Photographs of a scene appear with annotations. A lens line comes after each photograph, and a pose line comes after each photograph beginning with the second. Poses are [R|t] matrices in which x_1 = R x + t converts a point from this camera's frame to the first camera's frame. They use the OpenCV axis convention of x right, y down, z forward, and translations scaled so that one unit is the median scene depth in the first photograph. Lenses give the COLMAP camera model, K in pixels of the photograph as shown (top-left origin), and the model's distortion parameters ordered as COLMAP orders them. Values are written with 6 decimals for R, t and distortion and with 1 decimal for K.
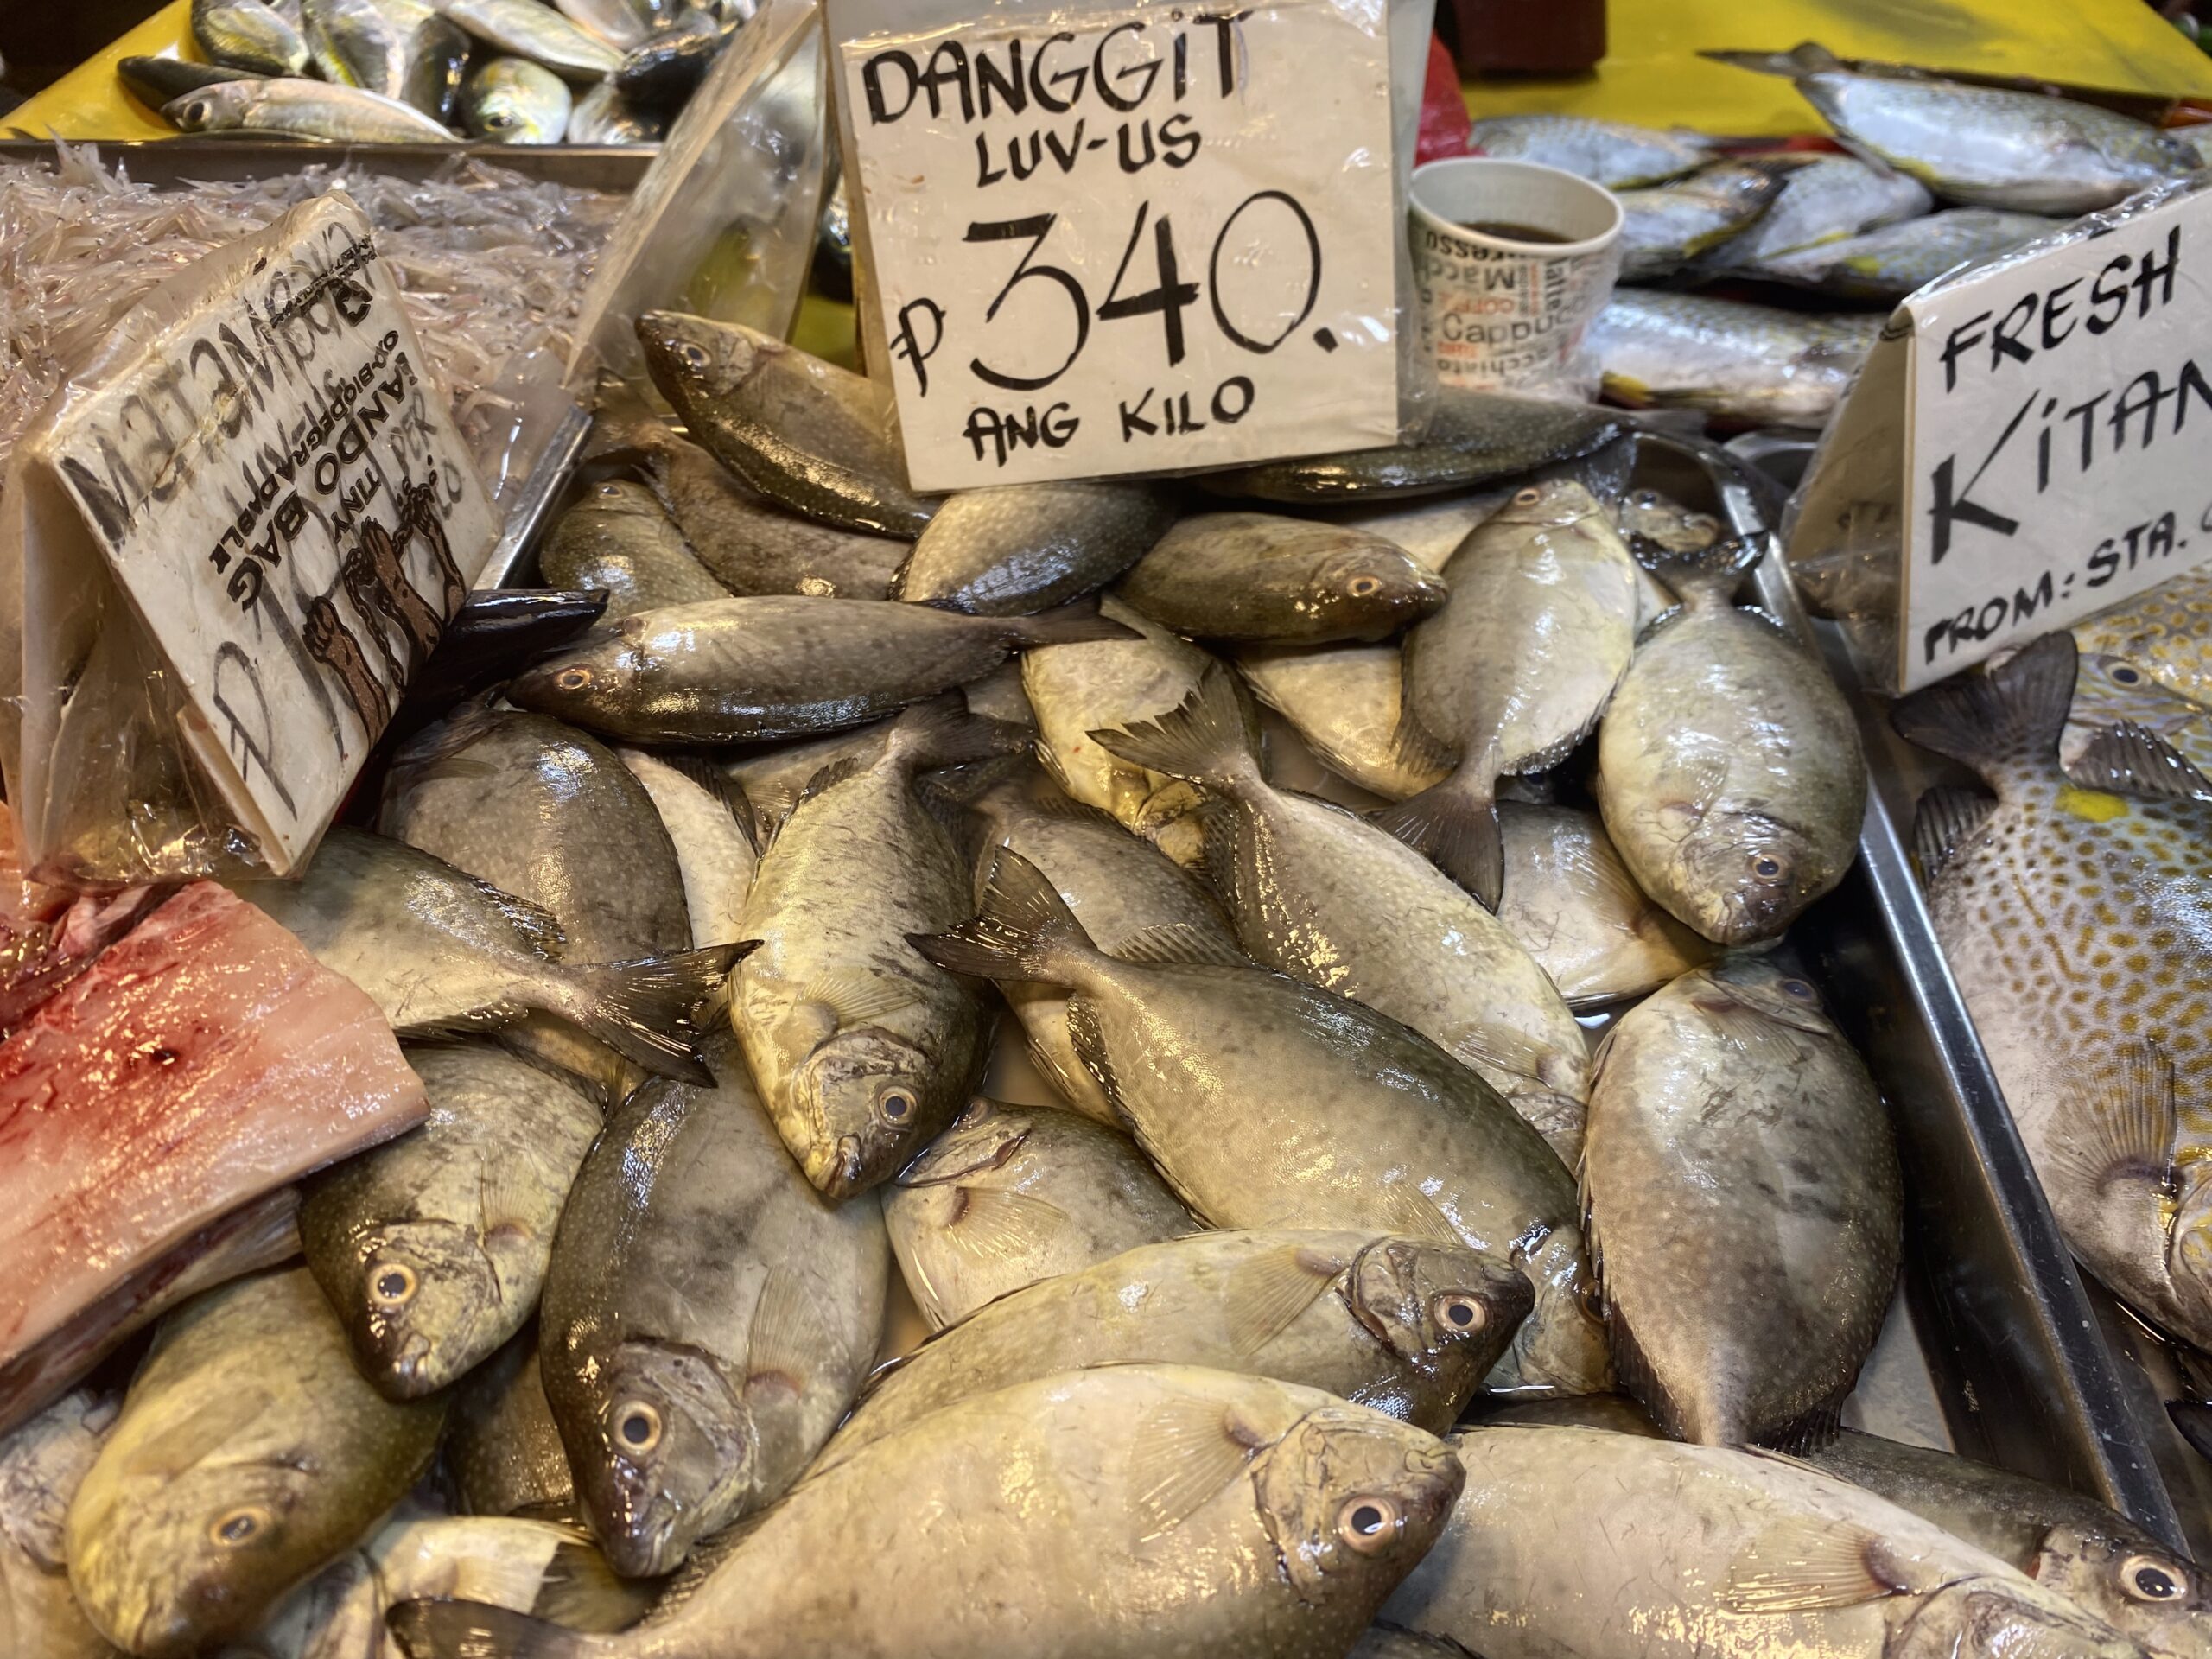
lens RADIAL K [[1681.1, 0, 1107.9], [0, 1681.1, 828.2], [0, 0, 1]] dist [0.000413, -0.002778]
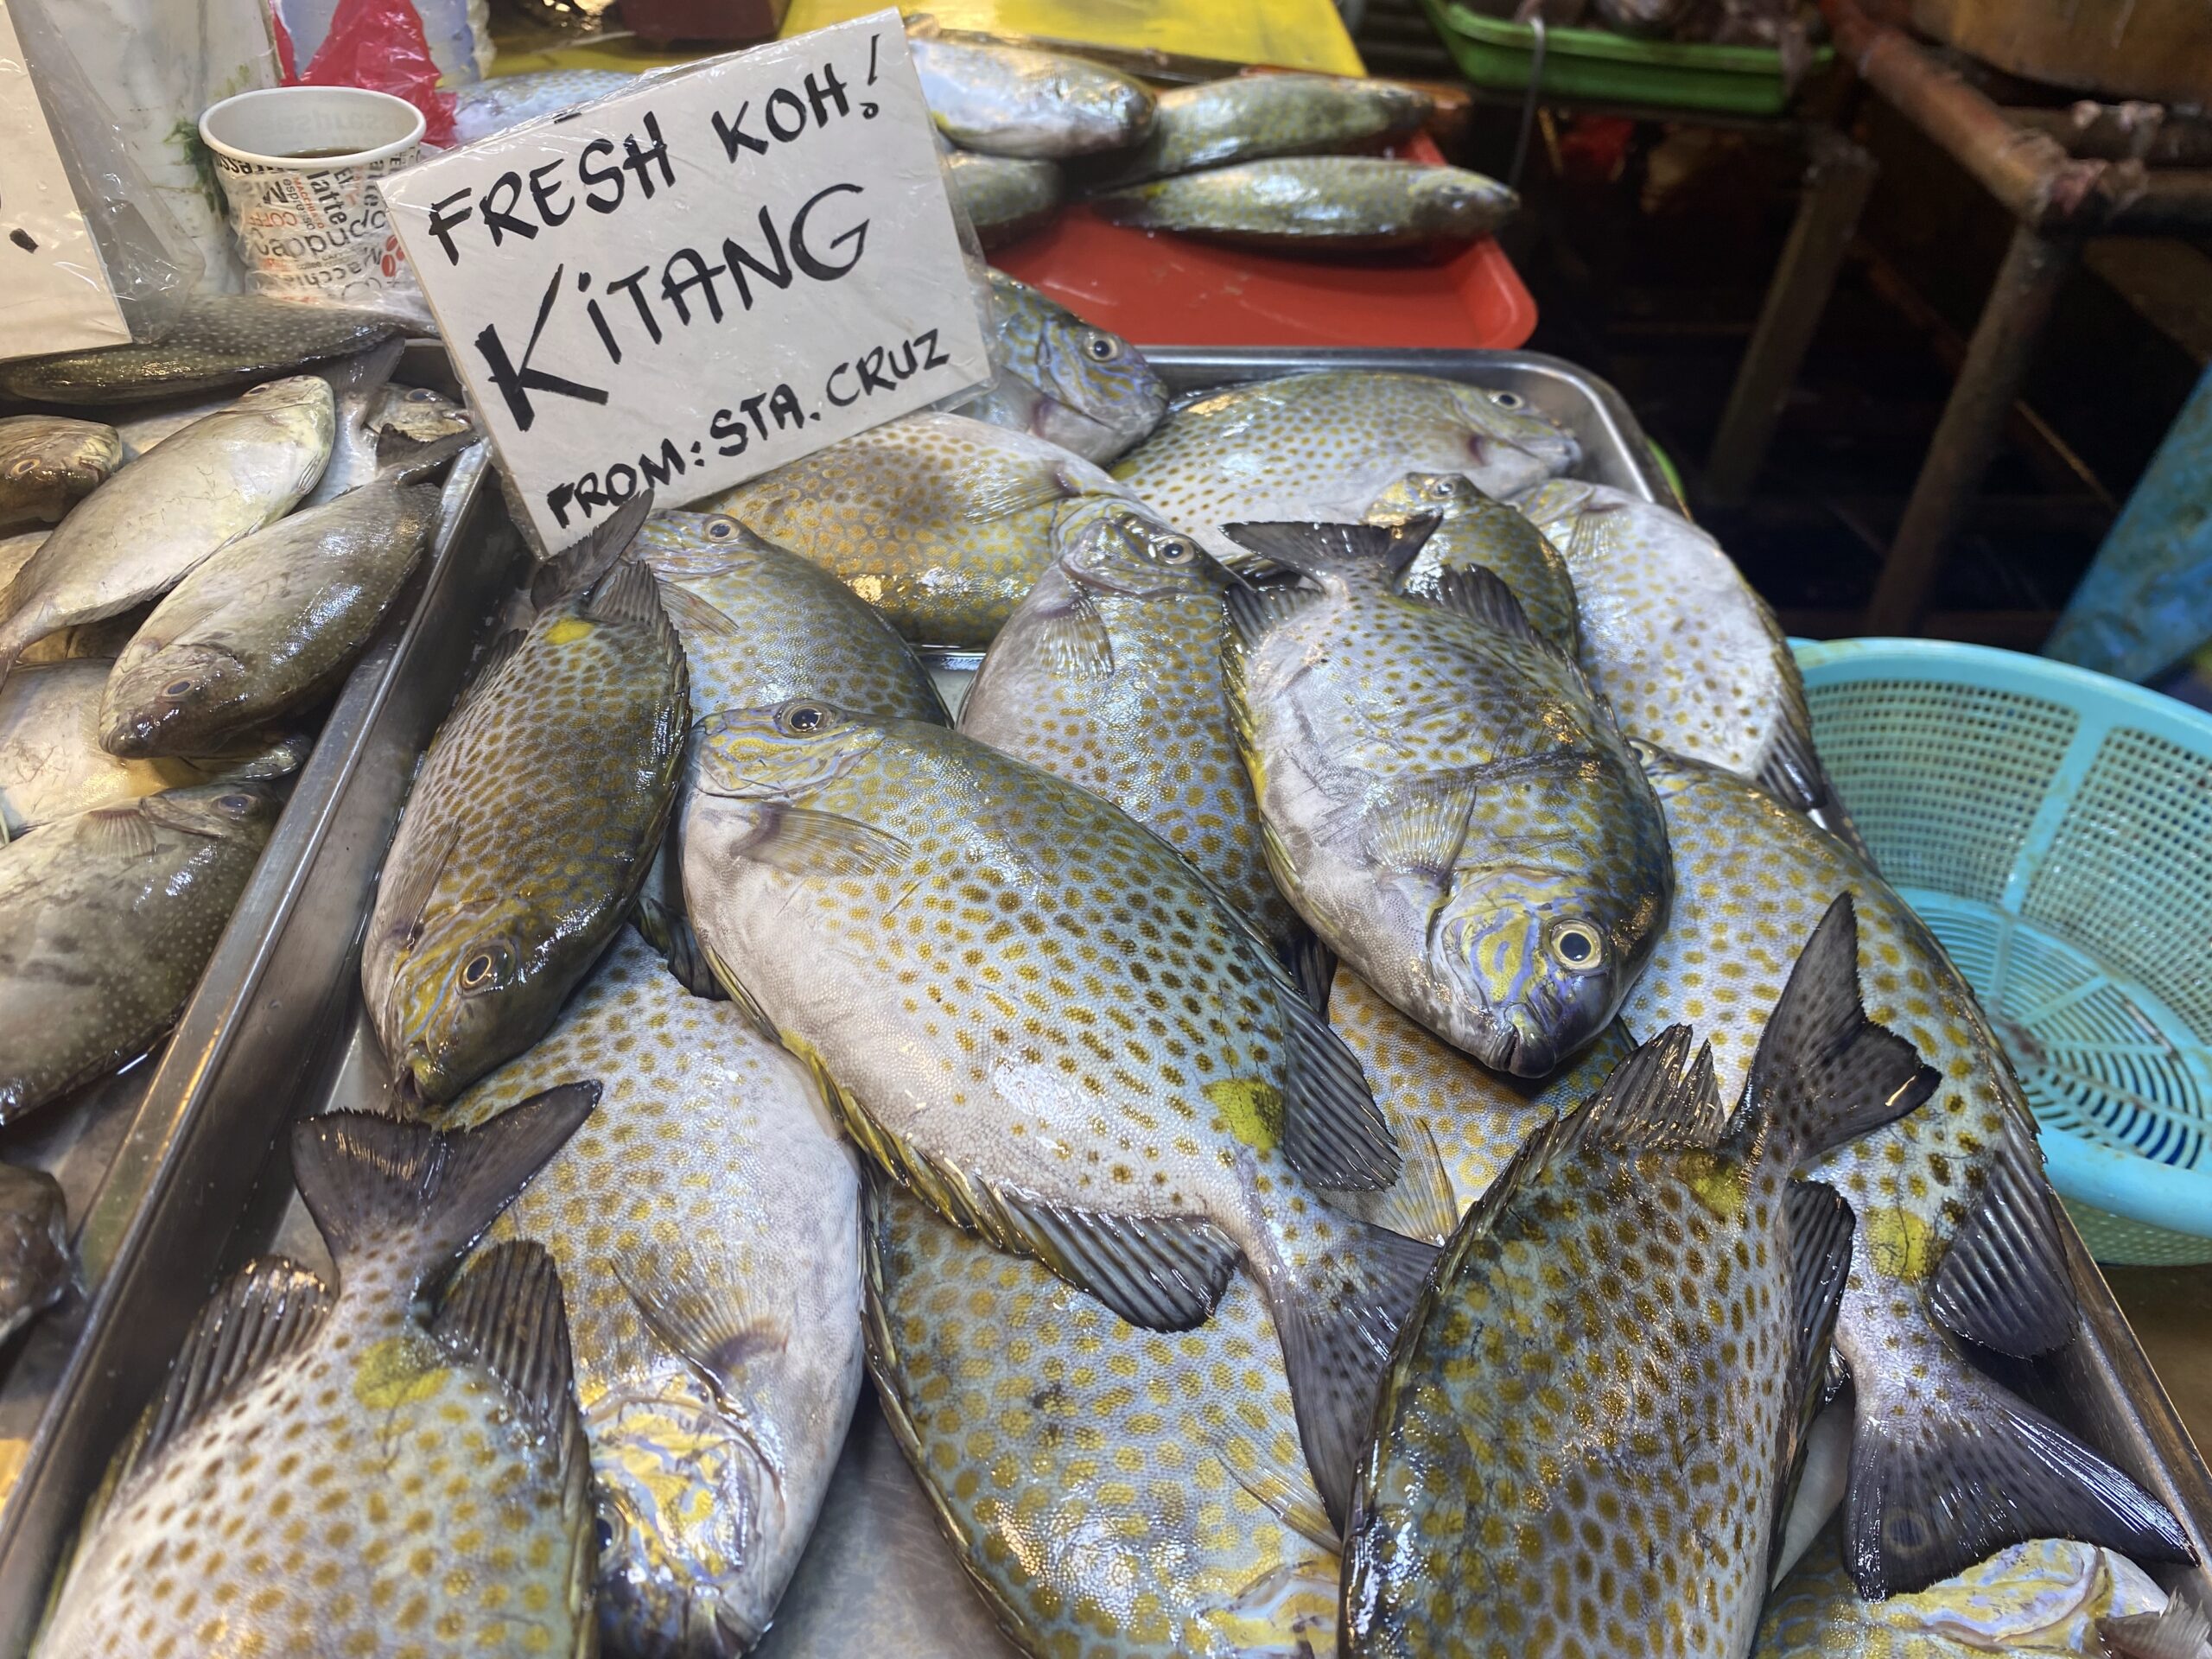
lens RADIAL K [[1681.1, 0, 1105.3], [0, 1681.1, 830.0], [0, 0, 1]] dist [0.000413, -0.002778]
pose [[0.994634, -0.040085, 0.095373, 0.767435], [0.041925, 0.998970, -0.017363, 0.138489], [-0.094578, 0.021269, 0.995290, -0.115405]]
